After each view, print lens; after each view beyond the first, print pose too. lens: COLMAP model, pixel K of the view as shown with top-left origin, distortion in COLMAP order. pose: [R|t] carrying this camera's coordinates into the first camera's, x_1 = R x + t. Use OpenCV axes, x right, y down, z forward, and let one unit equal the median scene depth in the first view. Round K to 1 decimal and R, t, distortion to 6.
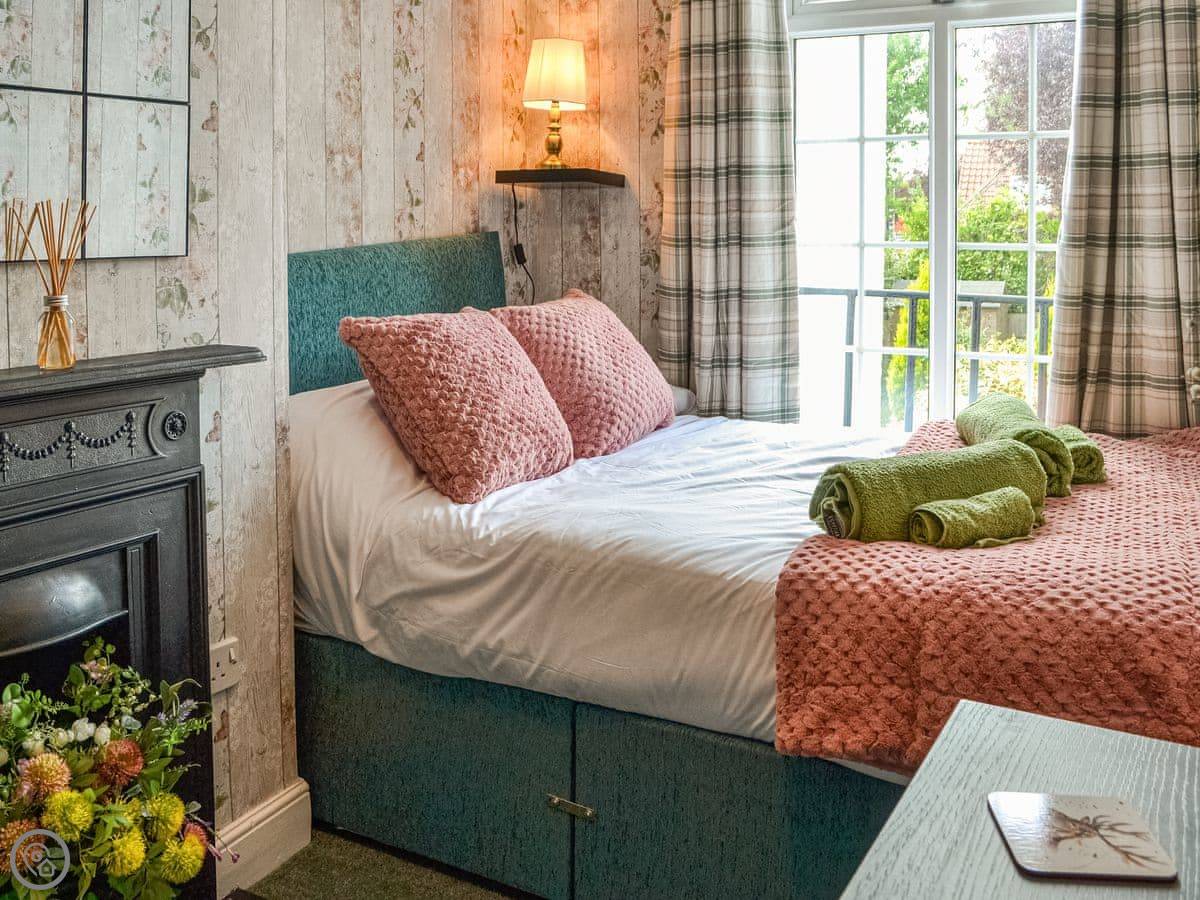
lens RADIAL K [[1186.6, 0, 600.0], [0, 1186.6, 450.0], [0, 0, 1]] dist [-0.084213, 0.025237]
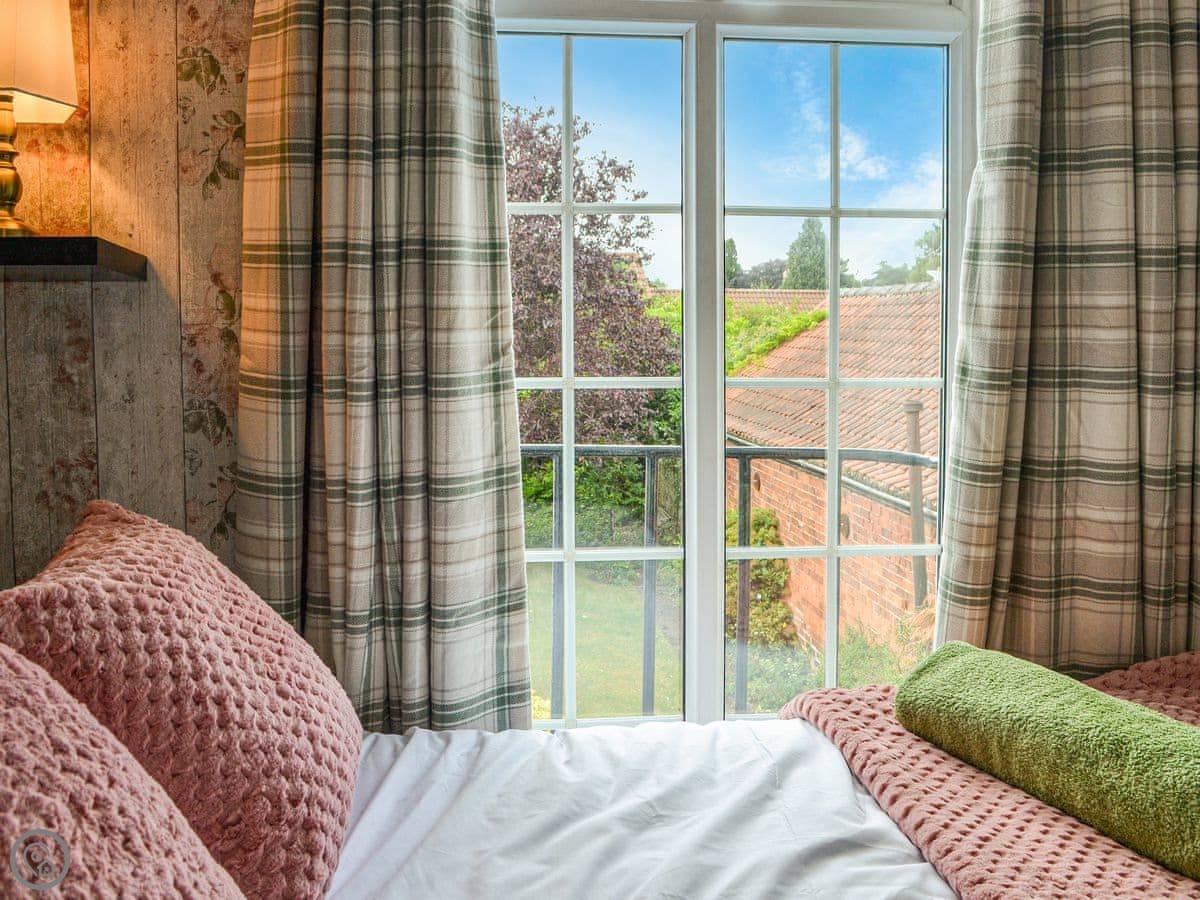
lens RADIAL K [[1186.6, 0, 600.0], [0, 1186.6, 450.0], [0, 0, 1]] dist [-0.084213, 0.025237]
pose [[0.834899, -0.045294, 0.548537, -0.104242], [0.097436, 0.993031, -0.066304, -0.106751], [-0.541711, 0.108805, 0.833493, 0.528666]]
